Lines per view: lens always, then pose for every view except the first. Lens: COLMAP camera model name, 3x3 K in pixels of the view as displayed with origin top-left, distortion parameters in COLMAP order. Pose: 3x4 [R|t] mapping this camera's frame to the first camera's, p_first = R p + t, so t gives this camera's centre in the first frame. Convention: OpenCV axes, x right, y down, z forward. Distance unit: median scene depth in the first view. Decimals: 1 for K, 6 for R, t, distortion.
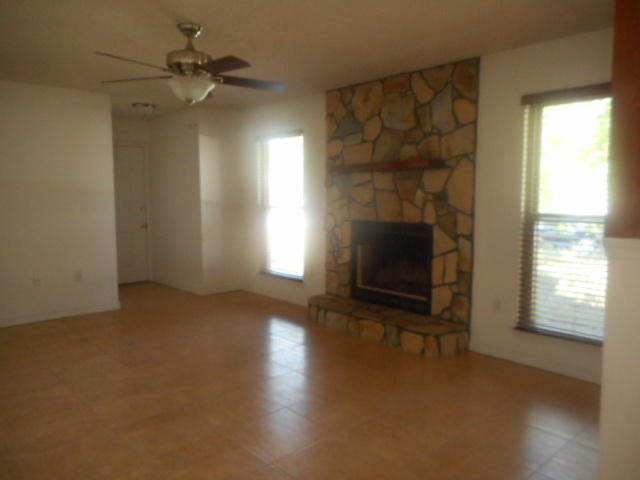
lens RADIAL K [[477.3, 0, 317.4], [0, 477.3, 239.9], [0, 0, 1]] dist [0.000908, 0.004955]
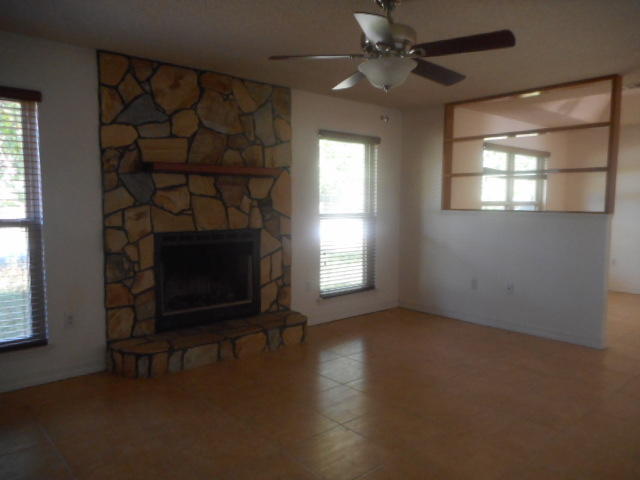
lens RADIAL K [[477.3, 0, 317.4], [0, 477.3, 240.5], [0, 0, 1]] dist [0.000908, 0.004955]
pose [[0.026330, -0.081791, 0.996302, -0.813096], [0.091870, 0.992627, 0.079061, -0.077580], [-0.995423, 0.089448, 0.033650, 0.824829]]
